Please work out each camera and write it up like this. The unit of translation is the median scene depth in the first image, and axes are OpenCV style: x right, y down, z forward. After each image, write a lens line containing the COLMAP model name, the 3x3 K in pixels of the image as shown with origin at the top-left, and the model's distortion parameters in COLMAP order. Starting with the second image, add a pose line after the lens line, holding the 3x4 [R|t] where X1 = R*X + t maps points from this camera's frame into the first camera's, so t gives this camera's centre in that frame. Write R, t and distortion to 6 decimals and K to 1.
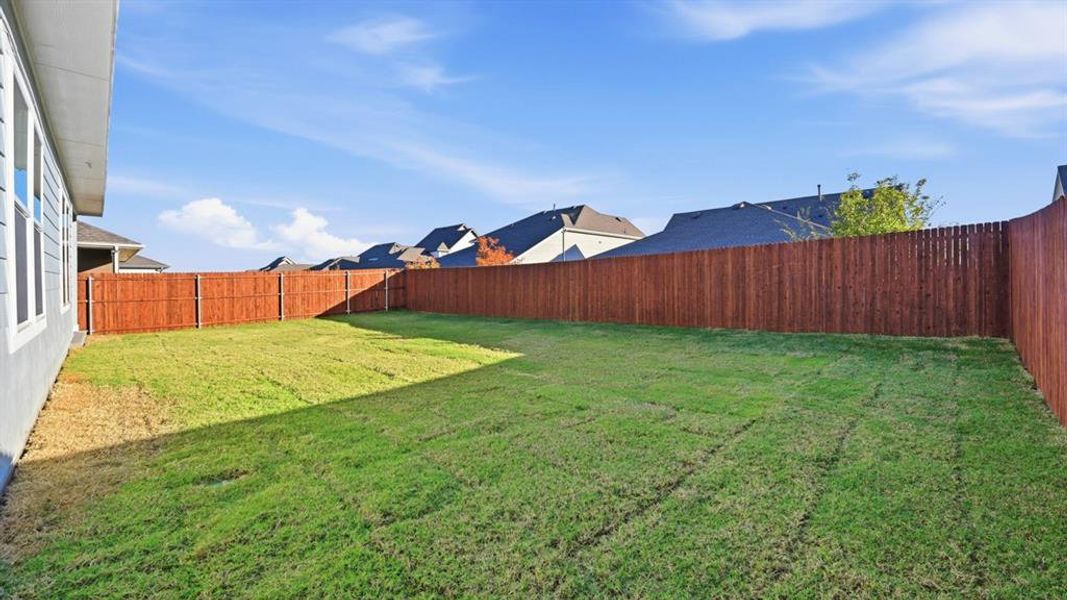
lens RADIAL K [[435.7, 0, 532.4], [0, 435.7, 290.7], [0, 0, 1]] dist [-0.001768, -0.000277]
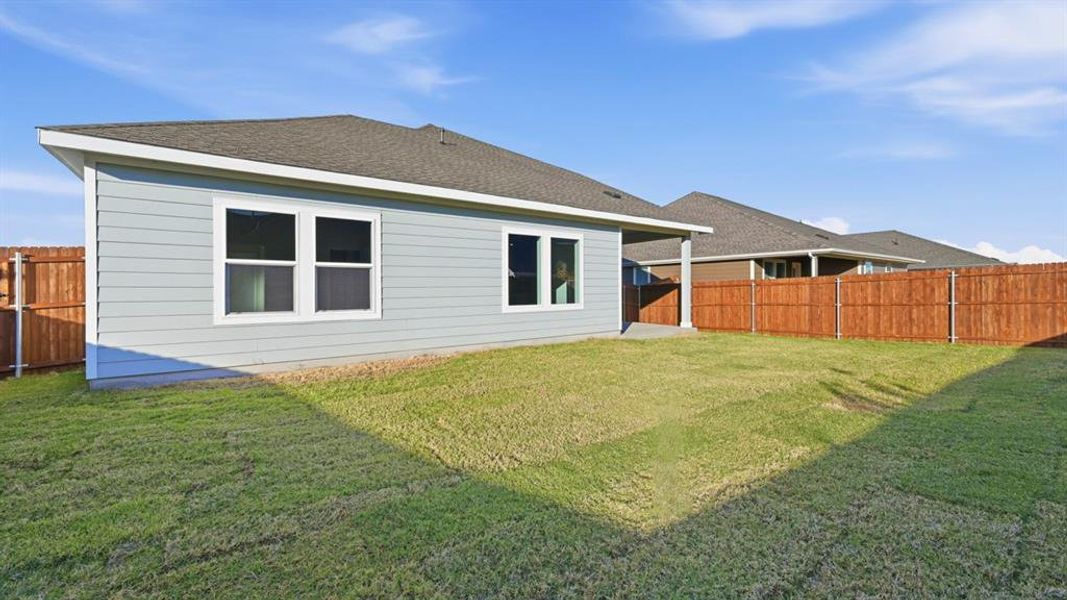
lens RADIAL K [[435.7, 0, 538.0], [0, 435.7, 292.1], [0, 0, 1]] dist [-0.001768, -0.000277]
pose [[-0.140643, 0.009962, -0.990010, 0.167628], [-0.006252, 0.999921, 0.010950, -0.012681], [0.990041, 0.007729, -0.140569, 0.492123]]
